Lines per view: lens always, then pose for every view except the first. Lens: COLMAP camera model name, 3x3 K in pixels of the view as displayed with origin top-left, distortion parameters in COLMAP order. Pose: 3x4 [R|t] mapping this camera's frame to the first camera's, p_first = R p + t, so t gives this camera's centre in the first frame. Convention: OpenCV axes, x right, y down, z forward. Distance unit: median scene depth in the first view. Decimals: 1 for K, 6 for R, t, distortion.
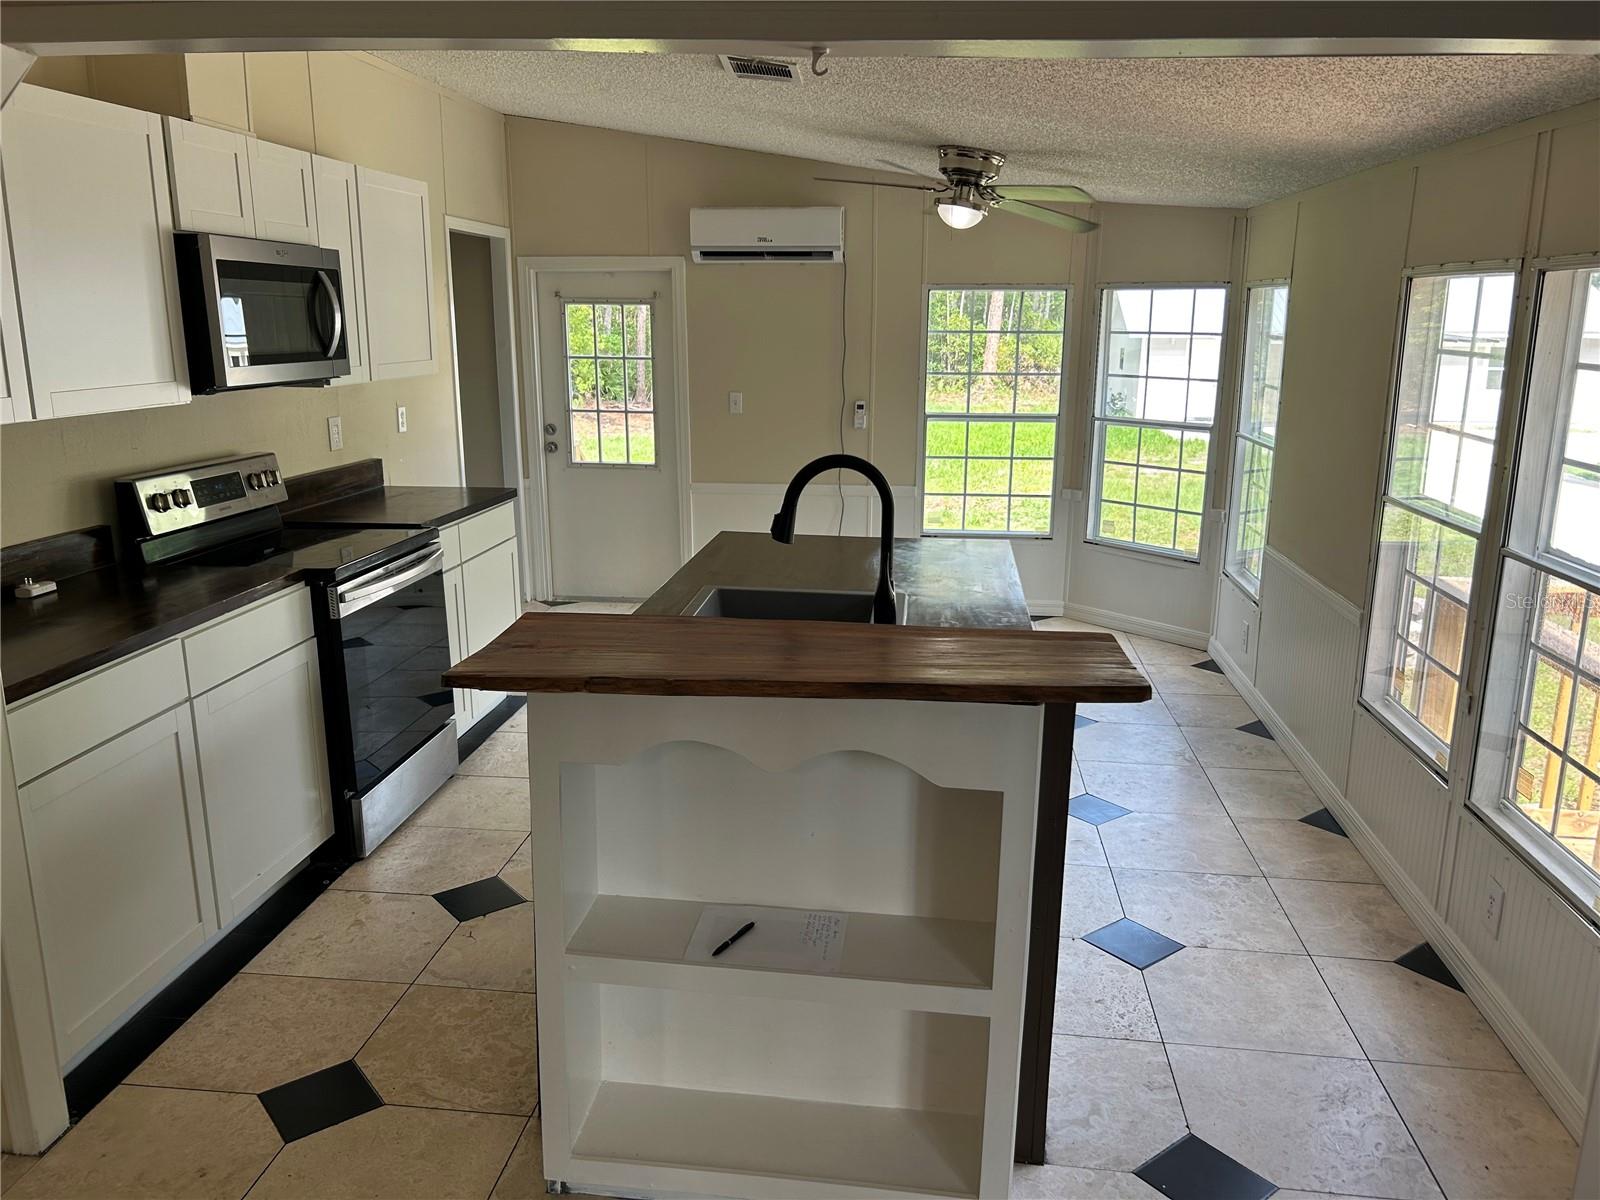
lens RADIAL K [[1195.1, 0, 800.0], [0, 1195.1, 607.0], [0, 0, 1]] dist [0.048068, -0.050563]
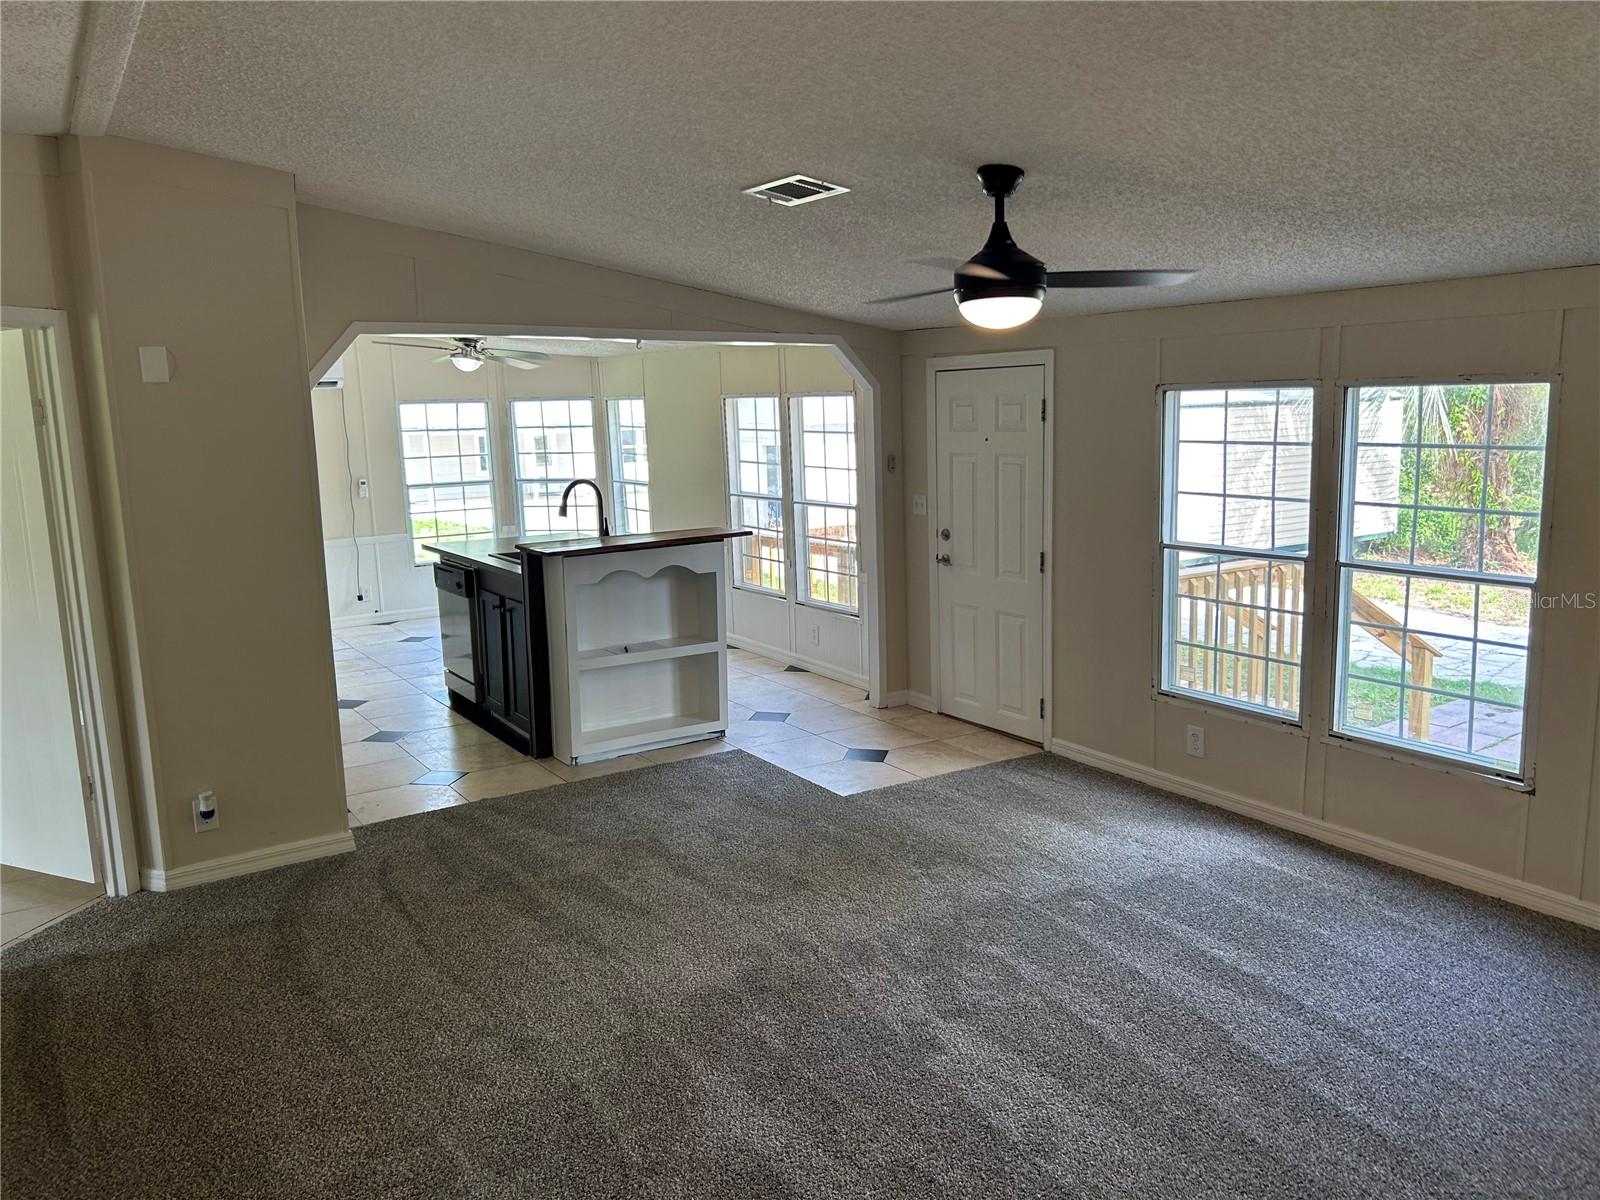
lens RADIAL K [[1195.1, 0, 800.0], [0, 1195.1, 607.0], [0, 0, 1]] dist [0.048068, -0.050563]
pose [[0.764281, -0.137539, 0.630046, -0.640046], [0.185077, 0.982673, -0.009991, 0.124716], [-0.617755, 0.124243, 0.776494, -0.596457]]
